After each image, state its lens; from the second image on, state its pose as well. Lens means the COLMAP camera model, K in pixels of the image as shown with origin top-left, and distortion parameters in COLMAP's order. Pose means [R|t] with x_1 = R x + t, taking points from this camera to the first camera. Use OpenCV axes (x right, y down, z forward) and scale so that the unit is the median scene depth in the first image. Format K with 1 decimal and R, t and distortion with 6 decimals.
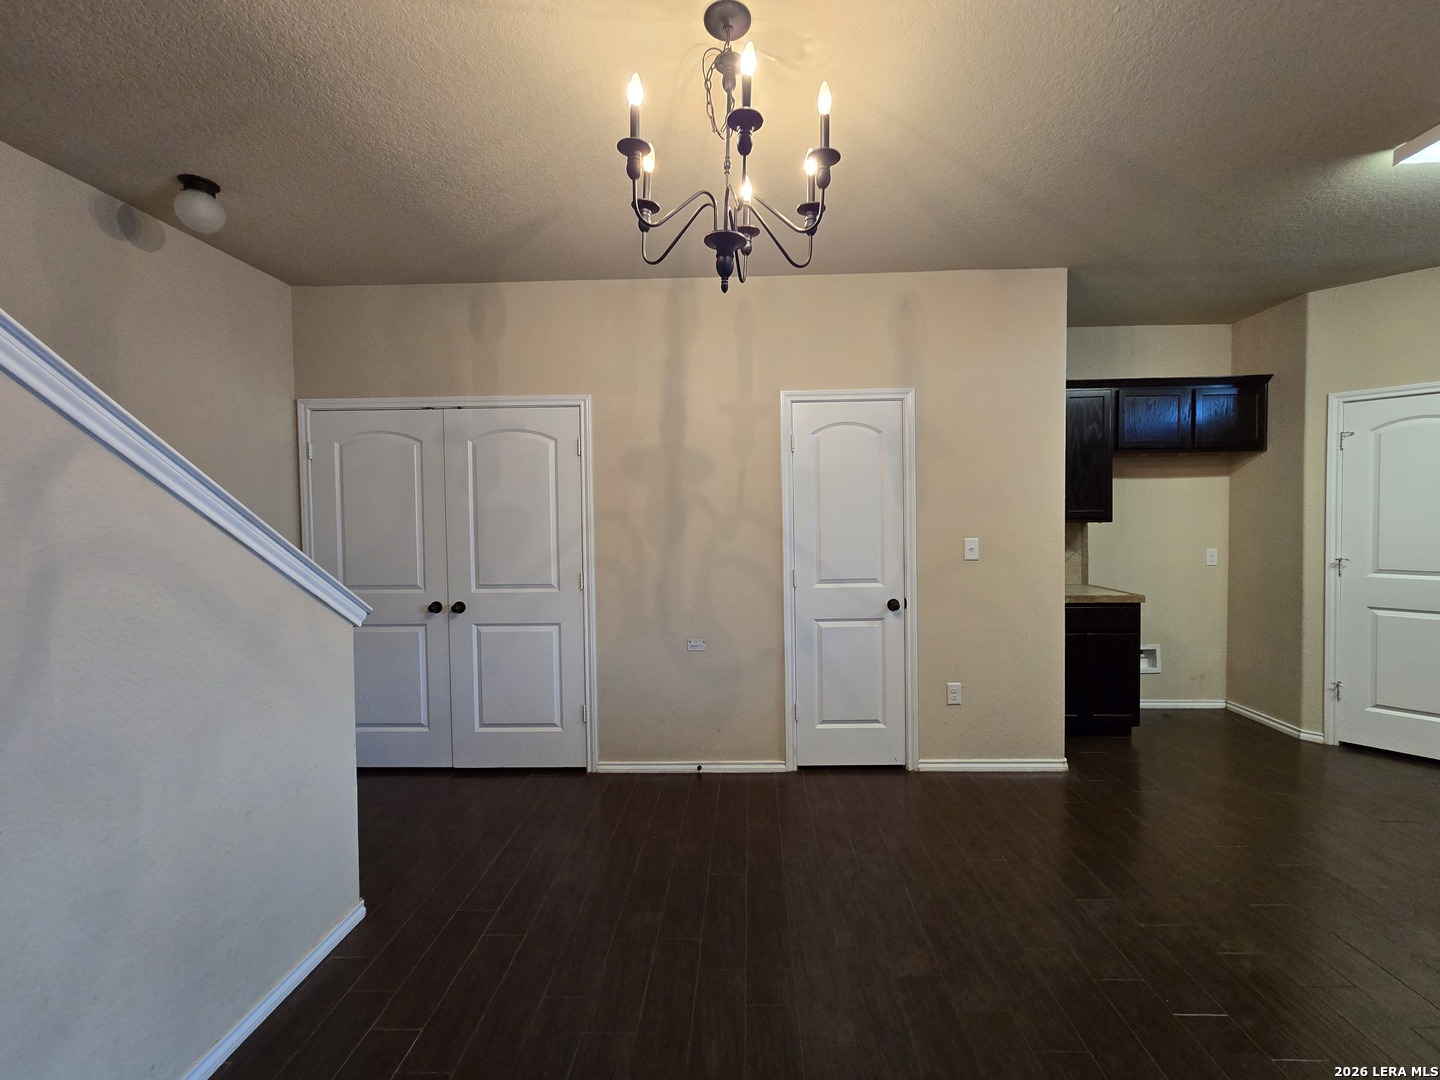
lens RADIAL K [[592.2, 0, 732.2], [0, 592.2, 535.4], [0, 0, 1]] dist [-0.000889, 0.001209]
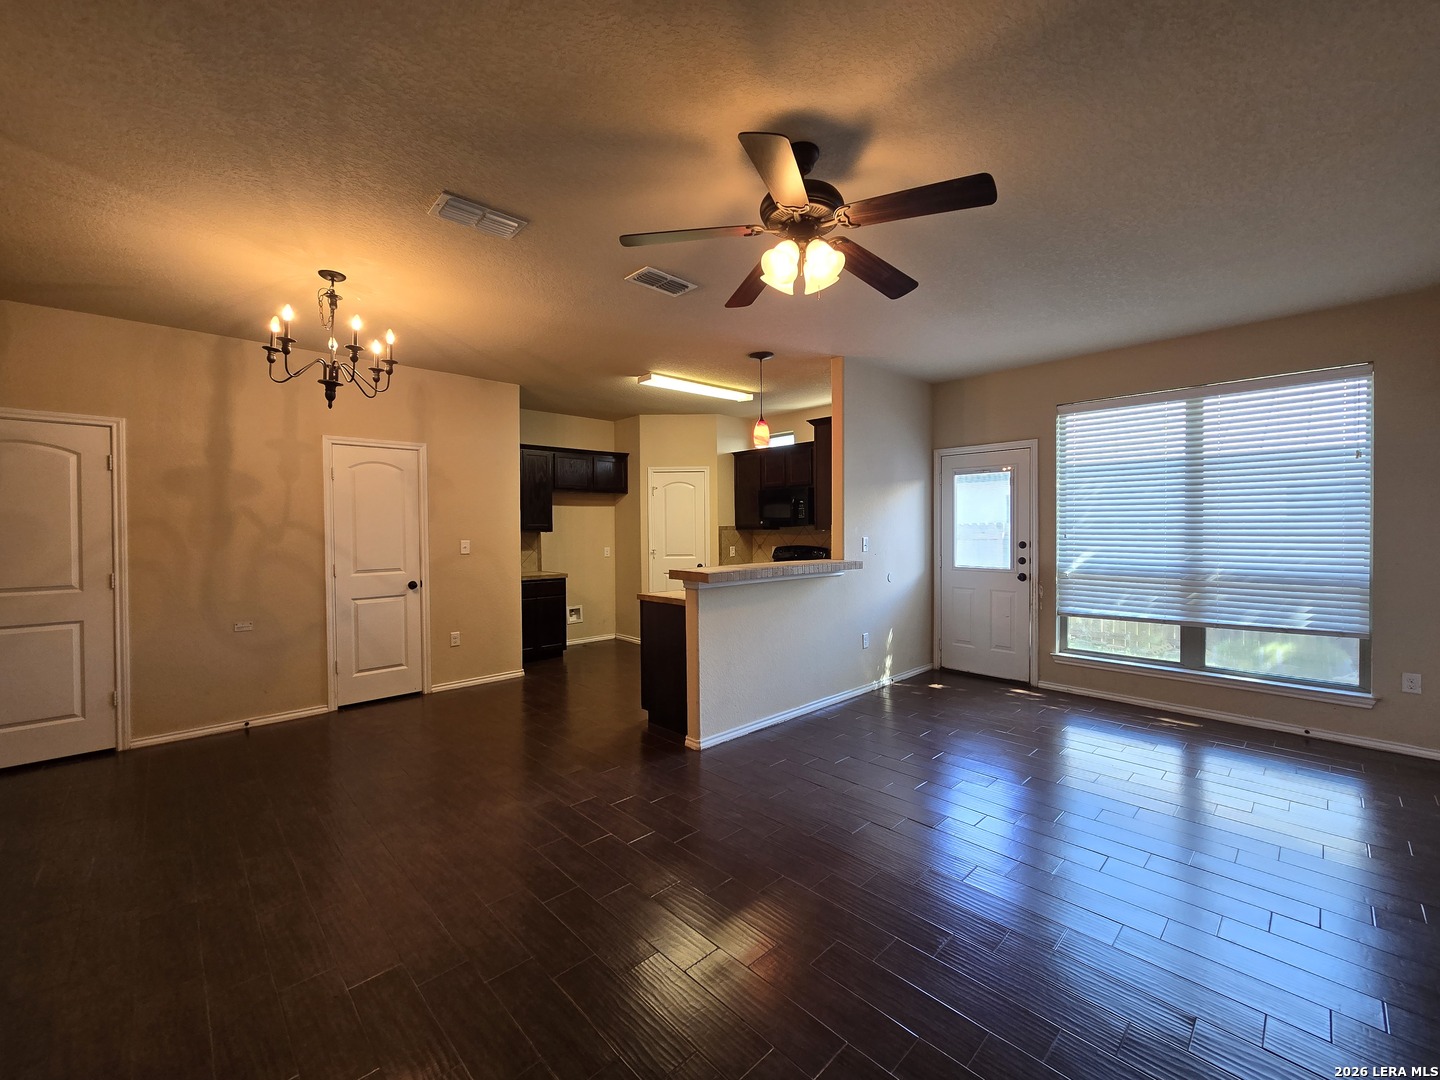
lens RADIAL K [[592.2, 0, 732.2], [0, 592.2, 535.4], [0, 0, 1]] dist [-0.000889, 0.001209]
pose [[0.701985, -0.000841, 0.712191, -0.228716], [0.021288, 0.999577, -0.019803, 0.037857], [-0.711874, 0.029063, 0.701706, -0.636616]]
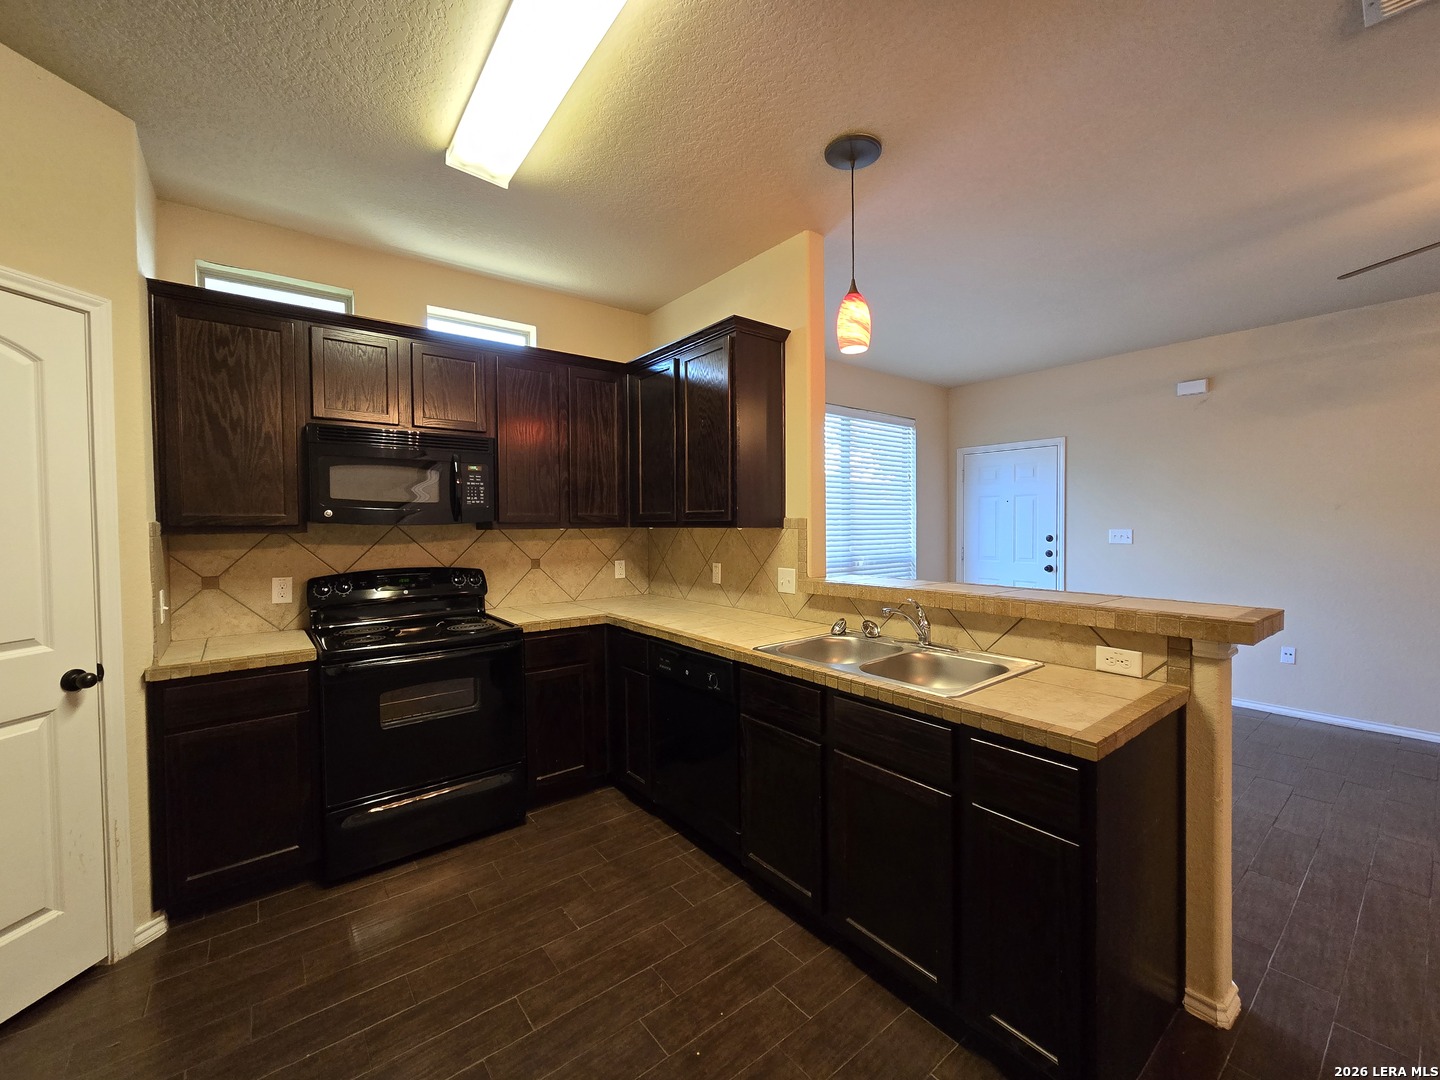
lens RADIAL K [[592.2, 0, 732.2], [0, 592.2, 535.4], [0, 0, 1]] dist [-0.000889, 0.001209]
pose [[-0.647061, 0.003958, 0.762428, 0.407548], [0.044219, 0.998498, 0.032344, -0.018699], [-0.761155, 0.054642, -0.646265, 0.837217]]
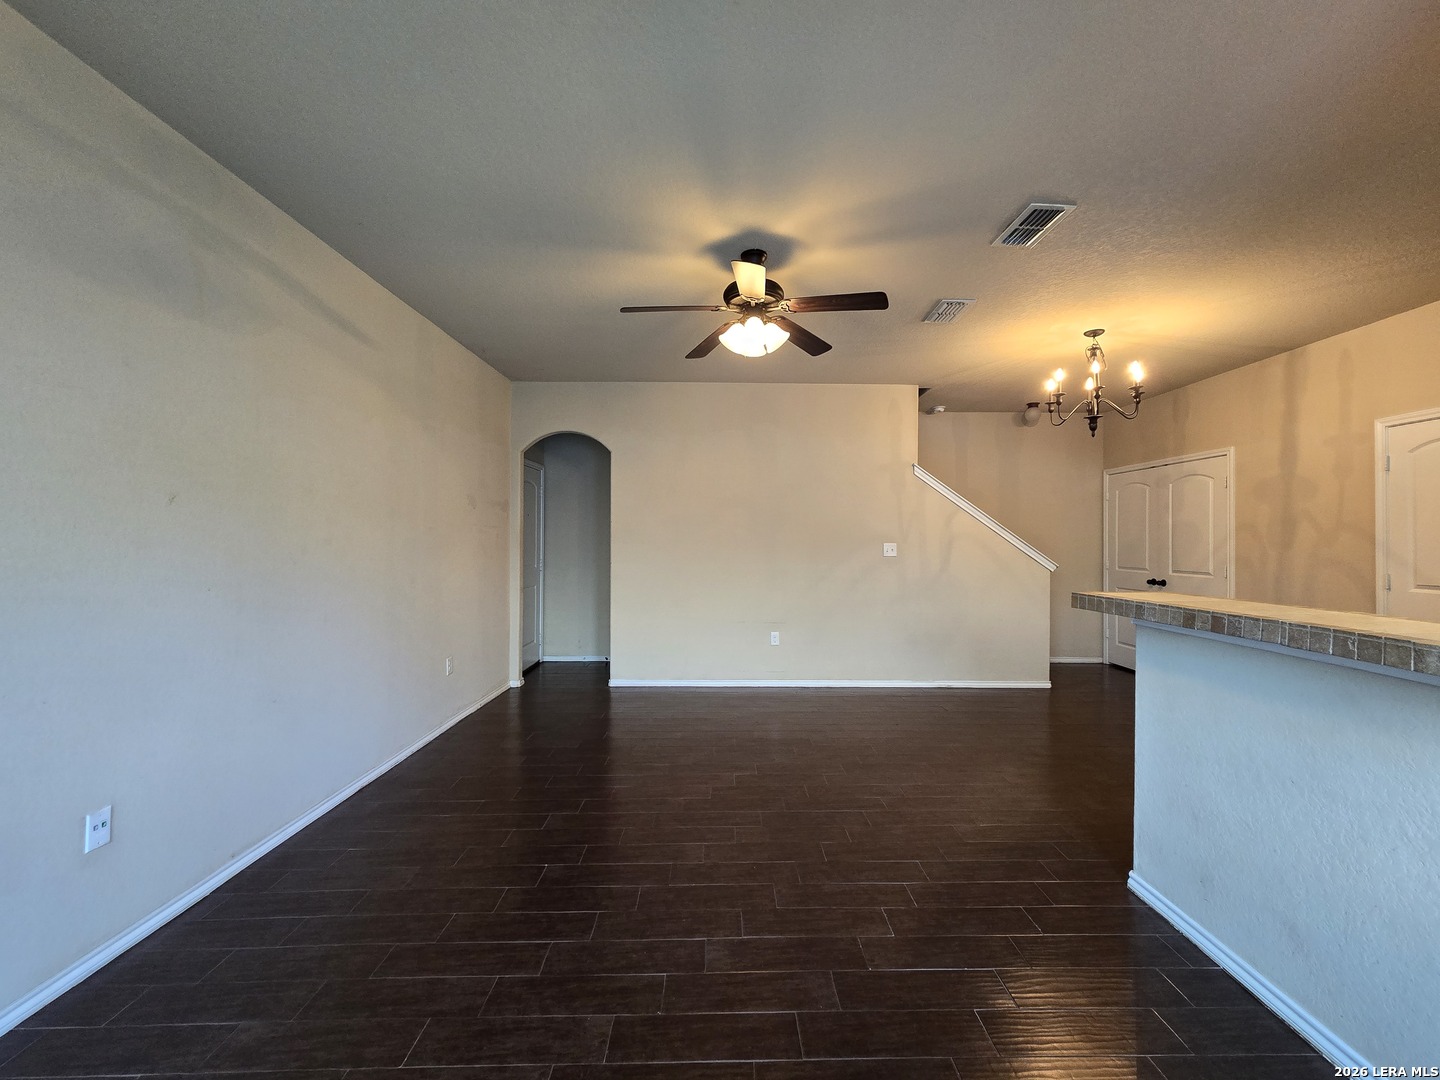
lens RADIAL K [[592.2, 0, 732.2], [0, 592.2, 535.4], [0, 0, 1]] dist [-0.000889, 0.001209]
pose [[0.041917, 0.003203, -0.999116, 1.176937], [-0.037563, 0.999293, 0.001628, 0.029555], [0.998415, 0.037462, 0.042008, -0.303434]]
